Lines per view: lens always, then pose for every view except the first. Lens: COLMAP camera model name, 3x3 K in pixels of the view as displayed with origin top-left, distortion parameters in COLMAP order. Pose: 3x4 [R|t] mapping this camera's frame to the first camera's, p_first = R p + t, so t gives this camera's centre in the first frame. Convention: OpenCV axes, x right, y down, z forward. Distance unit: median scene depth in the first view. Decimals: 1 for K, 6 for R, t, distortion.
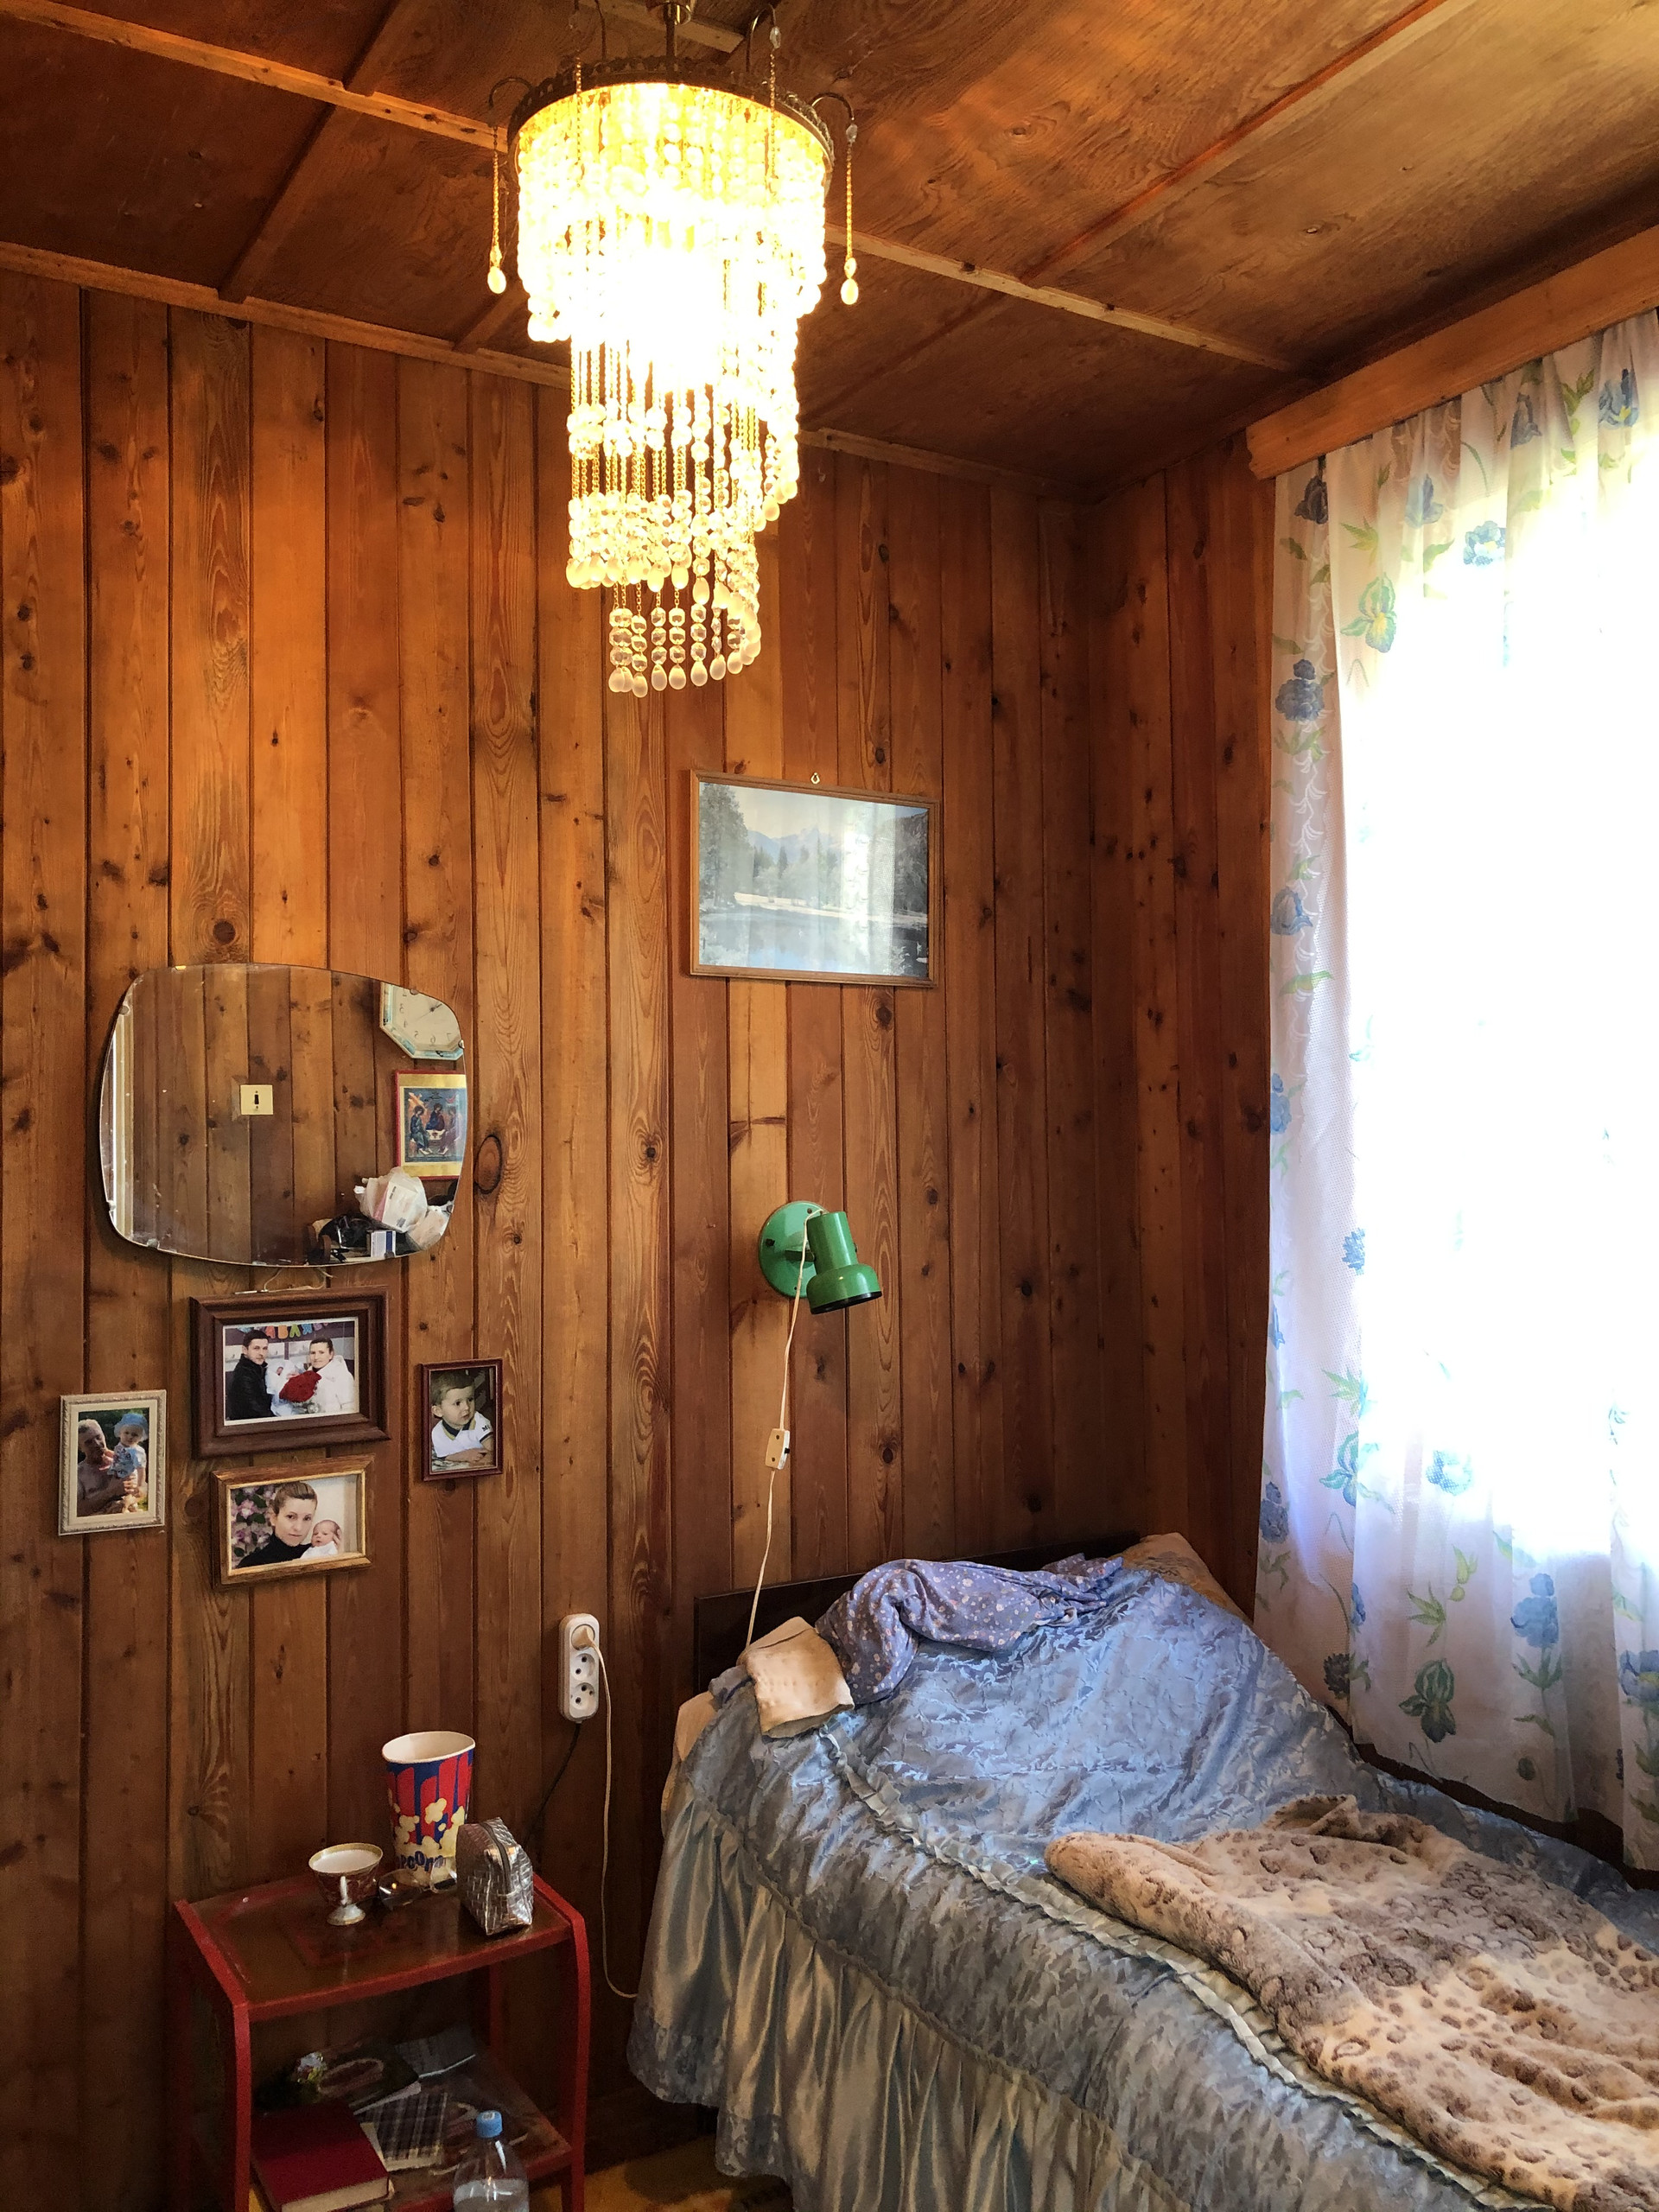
lens RADIAL K [[1861.4, 0, 872.4], [0, 1861.4, 1104.0], [0, 0, 1]] dist [0.043284, -0.000075]
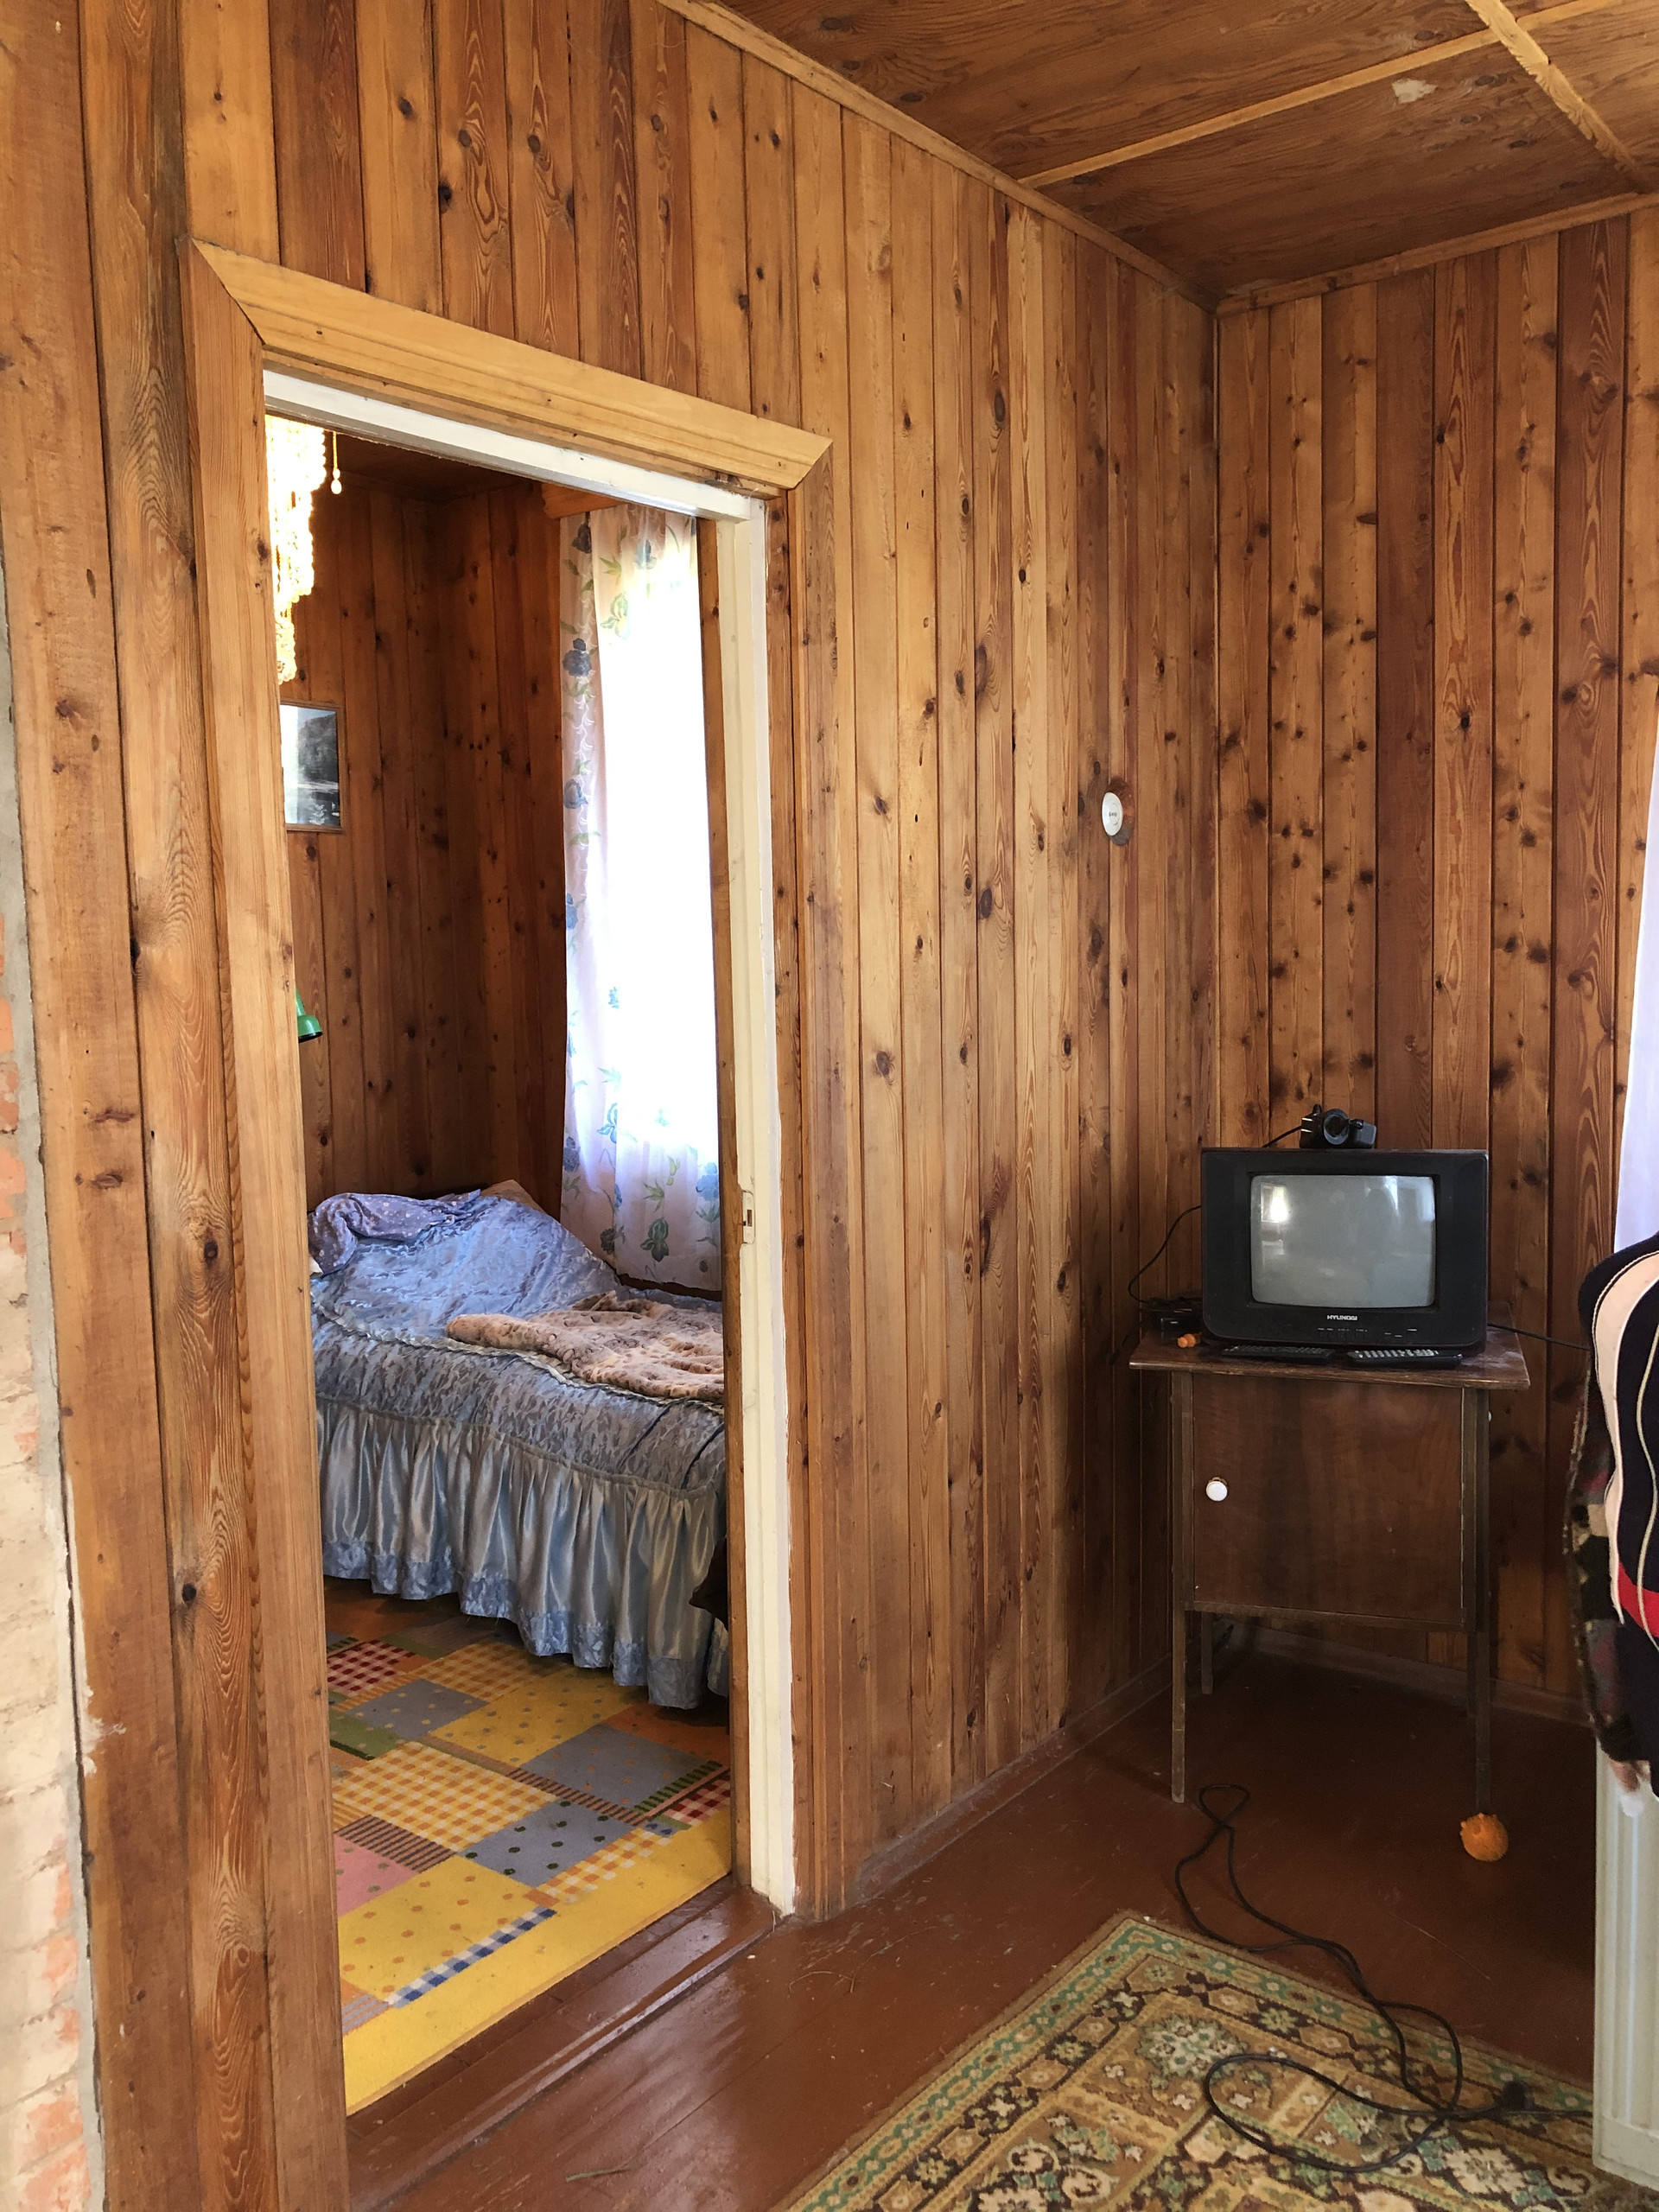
lens RADIAL K [[1811.8, 0, 826.0], [0, 1811.8, 1099.2], [0, 0, 1]] dist [0.042259, -0.042329]
pose [[0.940911, -0.037097, 0.336615, -0.124565], [0.003043, 0.994868, 0.101135, 0.004969], [-0.338639, -0.094134, 0.936196, -0.640021]]
